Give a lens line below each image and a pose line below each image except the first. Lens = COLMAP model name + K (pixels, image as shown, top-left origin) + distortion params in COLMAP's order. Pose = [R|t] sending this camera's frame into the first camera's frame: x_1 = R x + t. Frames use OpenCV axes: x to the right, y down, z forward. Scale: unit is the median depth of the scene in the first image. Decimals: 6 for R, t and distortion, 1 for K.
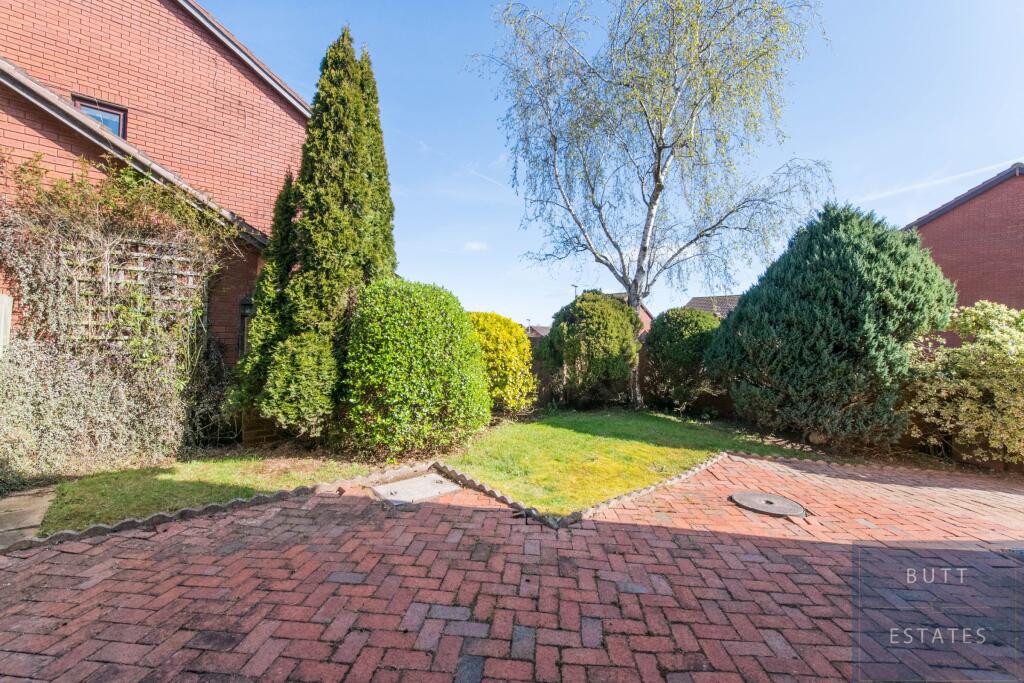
lens RADIAL K [[421.8, 0, 514.7], [0, 421.8, 341.0], [0, 0, 1]] dist [-0.010148, -0.000586]
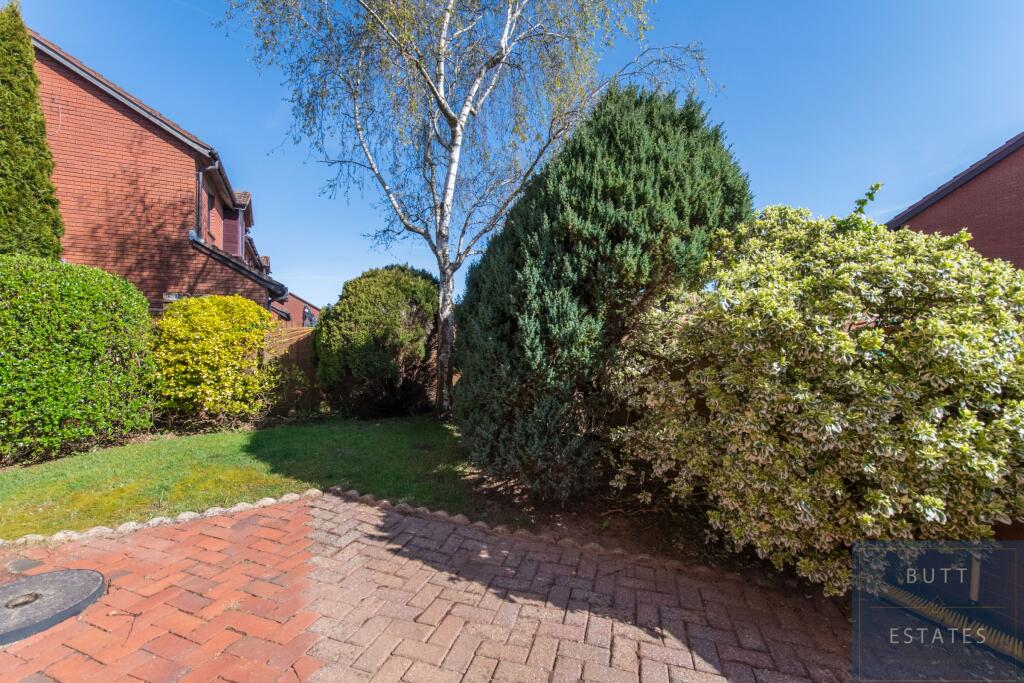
lens RADIAL K [[421.8, 0, 512.6], [0, 421.8, 341.0], [0, 0, 1]] dist [-0.010148, -0.000586]
pose [[0.970690, -0.022422, -0.239286, 0.757476], [0.020432, 0.999733, -0.010794, 0.045548], [0.239464, 0.005589, 0.970889, 0.367492]]
